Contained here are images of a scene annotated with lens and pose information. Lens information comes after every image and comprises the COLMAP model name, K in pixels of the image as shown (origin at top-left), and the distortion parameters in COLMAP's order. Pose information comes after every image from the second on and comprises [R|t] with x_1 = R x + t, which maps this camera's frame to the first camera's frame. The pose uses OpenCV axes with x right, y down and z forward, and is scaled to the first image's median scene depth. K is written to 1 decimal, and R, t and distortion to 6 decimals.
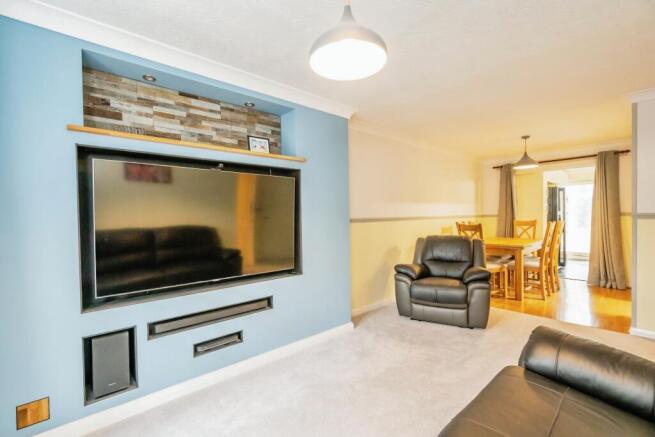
lens RADIAL K [[298.3, 0, 327.5], [0, 298.3, 220.0], [0, 0, 1]] dist [0.002647, 0.001471]
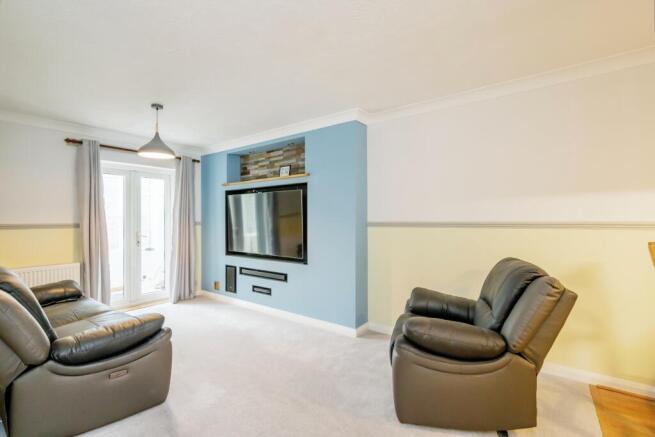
lens RADIAL K [[298.3, 0, 327.7], [0, 298.3, 215.9], [0, 0, 1]] dist [0.002647, 0.001471]
pose [[0.204233, 0.009134, -0.978880, 0.732416], [-0.009319, 0.999929, 0.007387, -0.022962], [0.978878, 0.007614, 0.204304, 0.516638]]
